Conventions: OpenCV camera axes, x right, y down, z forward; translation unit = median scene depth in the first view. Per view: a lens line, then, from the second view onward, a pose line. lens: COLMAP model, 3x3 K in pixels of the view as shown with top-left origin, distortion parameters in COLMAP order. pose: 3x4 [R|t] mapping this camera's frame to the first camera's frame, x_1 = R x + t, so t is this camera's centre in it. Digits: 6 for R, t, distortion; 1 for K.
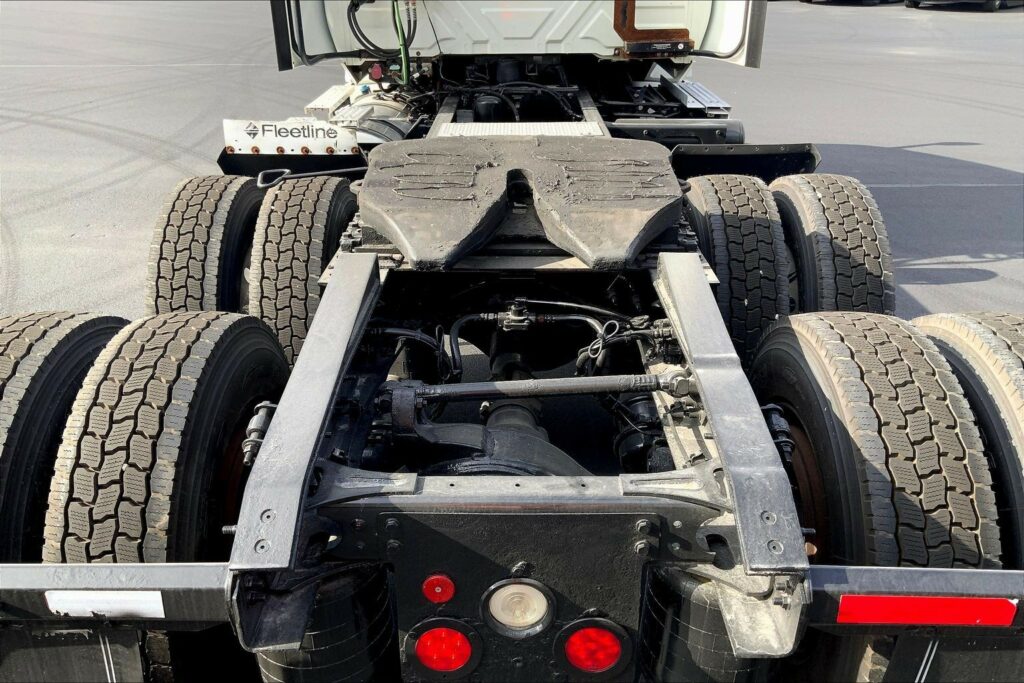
lens RADIAL K [[833.5, 0, 512.0], [0, 833.5, 341.5], [0, 0, 1]] dist [0.094046, -0.161250]
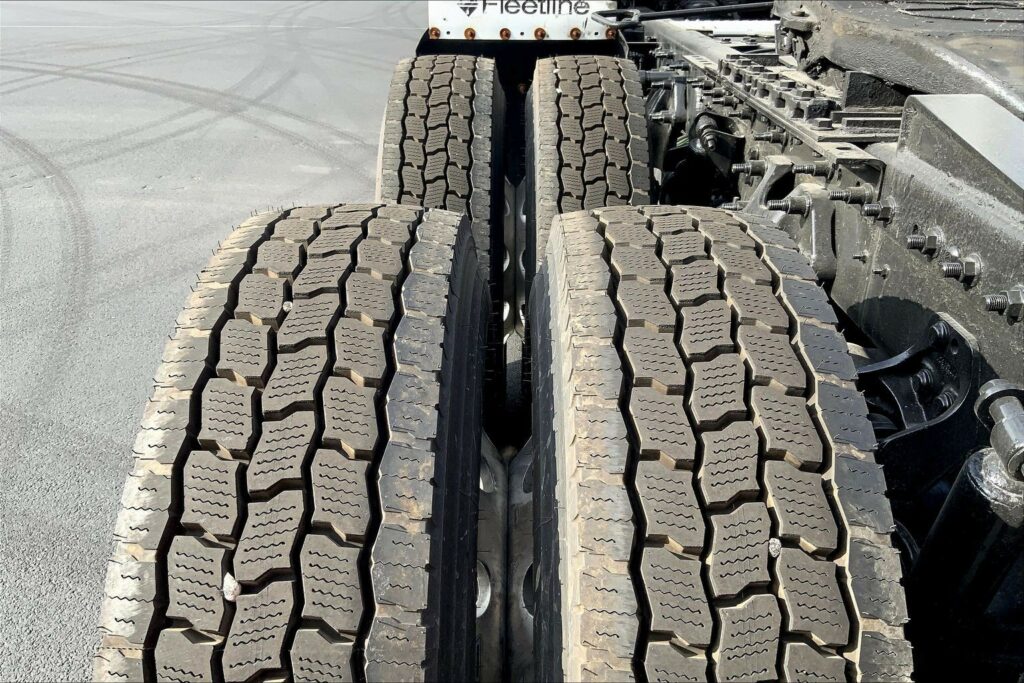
lens RADIAL K [[833.5, 0, 512.0], [0, 833.5, 341.5], [0, 0, 1]] dist [0.094046, -0.161250]
pose [[0.999978, 0.006662, 0.000013, -0.192086], [-0.006662, 0.999927, 0.010113, 0.017635], [0.000054, -0.010113, 0.999949, 0.207421]]
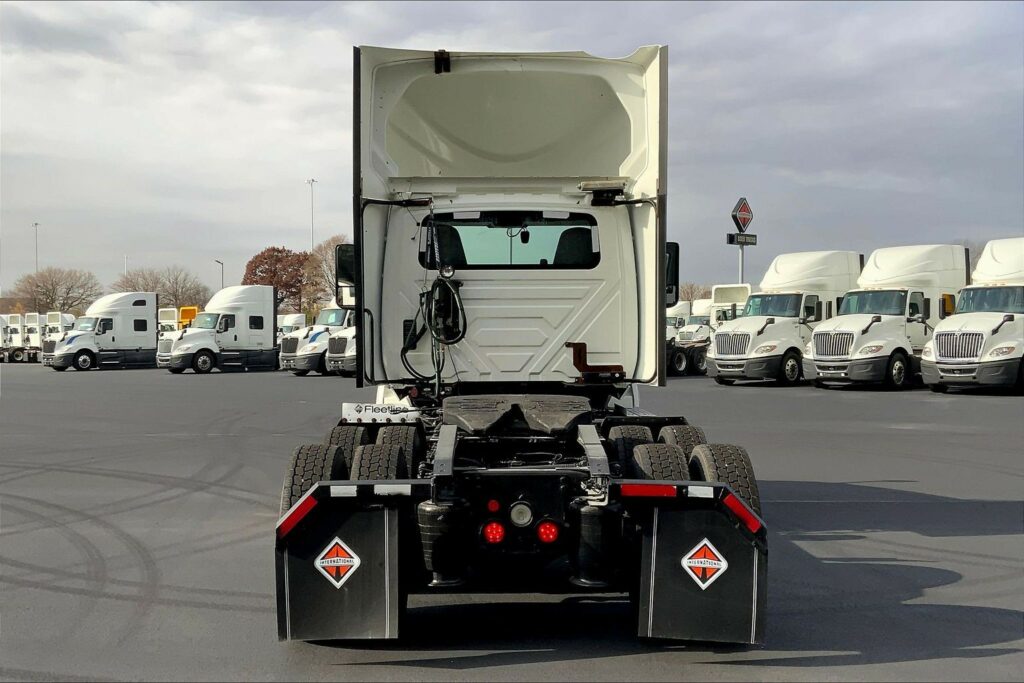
lens RADIAL K [[1188.8, 0, 497.6], [0, 1188.8, 344.4], [0, 0, 1]] dist [0.109409, -0.001825]
pose [[0.999939, 0.002024, 0.010853, -0.036862], [0.002692, 0.908698, -0.417445, 0.460006], [-0.010707, 0.417449, 0.908637, -0.904240]]
